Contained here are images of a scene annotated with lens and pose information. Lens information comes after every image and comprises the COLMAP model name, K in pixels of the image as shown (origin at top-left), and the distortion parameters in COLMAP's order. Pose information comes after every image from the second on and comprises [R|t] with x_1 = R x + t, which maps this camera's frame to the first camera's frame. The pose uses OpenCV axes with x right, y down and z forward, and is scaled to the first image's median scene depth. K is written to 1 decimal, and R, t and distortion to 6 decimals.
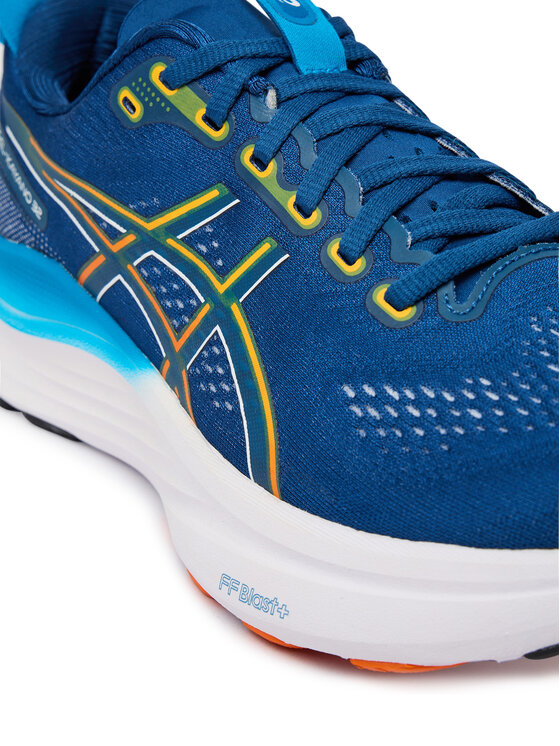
lens RADIAL K [[1776.1, 0, 280.0], [0, 1776.1, 373.0], [0, 0, 1]] dist [-0.172257, -0.018025]
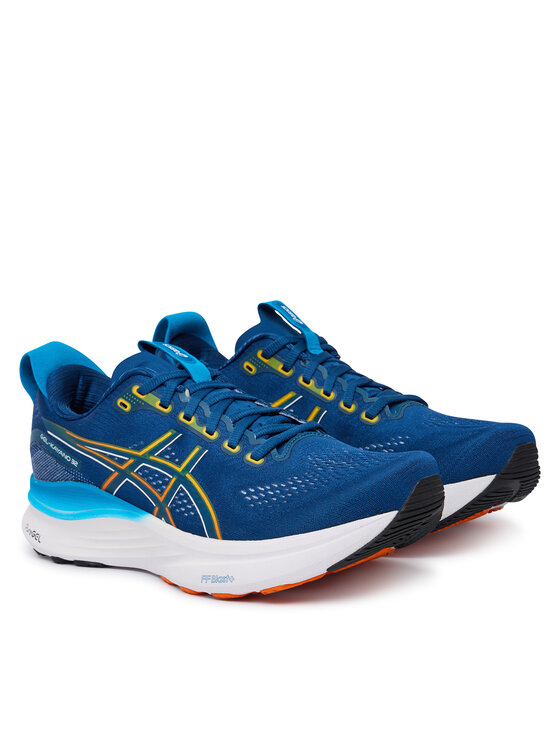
lens RADIAL K [[2179.1, 0, 280.0], [0, 2179.1, 373.0], [0, 0, 1]] dist [-0.151050, -0.467430]
pose [[0.973965, -0.112496, 0.196815, -0.471430], [0.155700, 0.962974, -0.220087, 0.503019], [-0.164769, 0.245001, 0.955419, -1.912407]]
